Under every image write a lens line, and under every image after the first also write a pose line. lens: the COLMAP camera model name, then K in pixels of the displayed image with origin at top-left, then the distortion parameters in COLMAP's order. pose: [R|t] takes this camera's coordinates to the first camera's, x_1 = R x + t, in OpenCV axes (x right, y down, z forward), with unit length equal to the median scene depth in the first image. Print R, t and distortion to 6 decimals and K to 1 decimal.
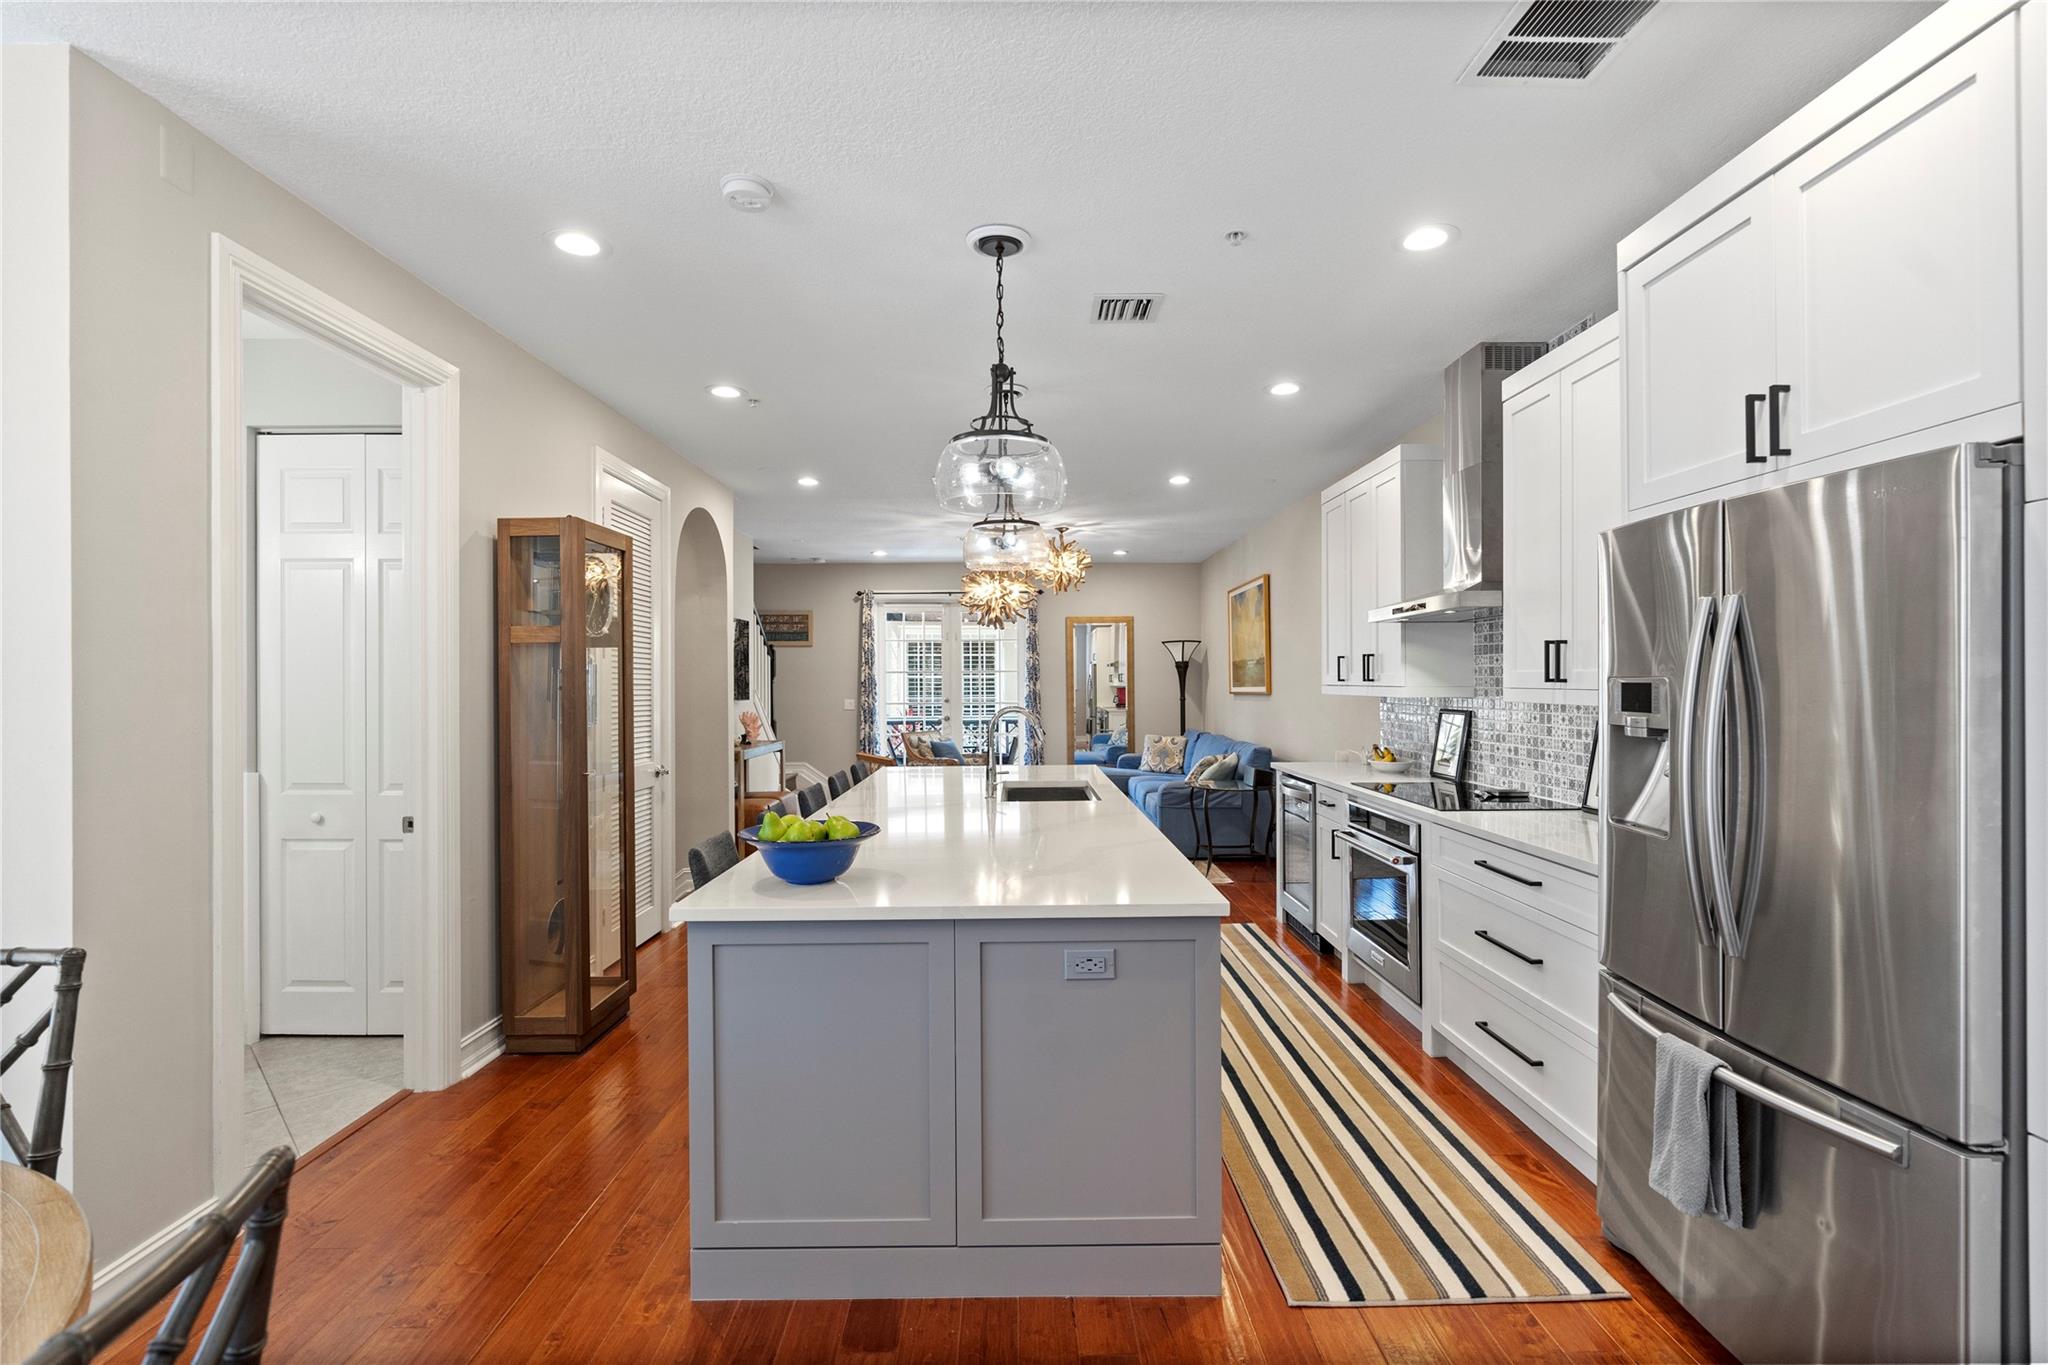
lens RADIAL K [[925.4, 0, 1017.8], [0, 925.4, 681.0], [0, 0, 1]] dist [-0.007813, 0.002201]
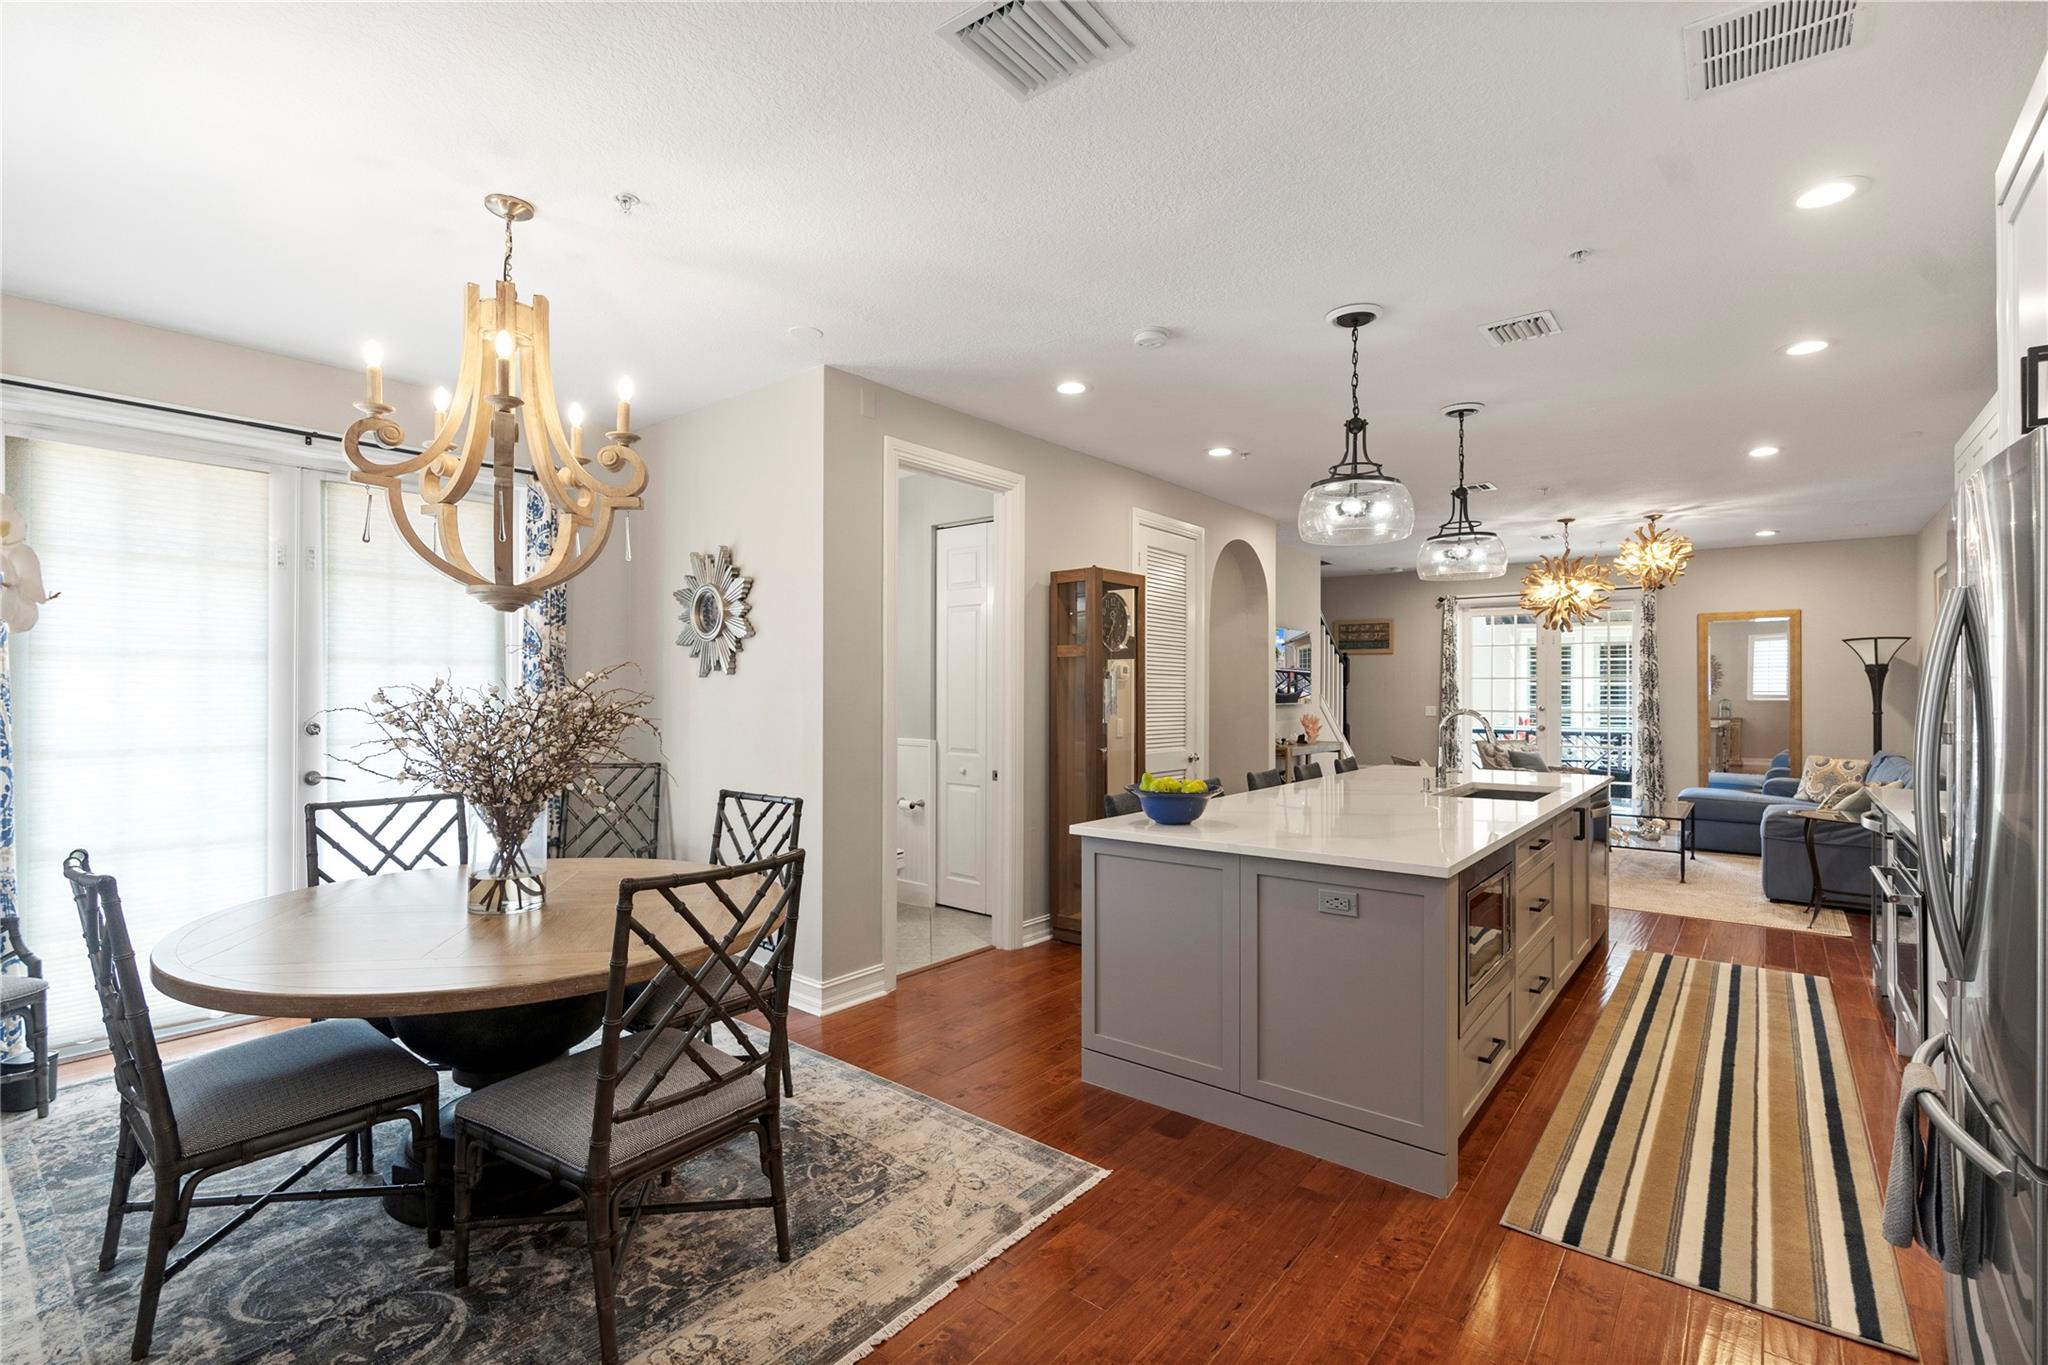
lens RADIAL K [[925.4, 0, 1017.9], [0, 925.4, 687.0], [0, 0, 1]] dist [-0.007813, 0.002201]
pose [[0.770053, 0.004317, -0.637966, 0.315721], [-0.005773, 0.999983, -0.000202, 0.006148], [0.637954, 0.003839, 0.770065, -0.152677]]
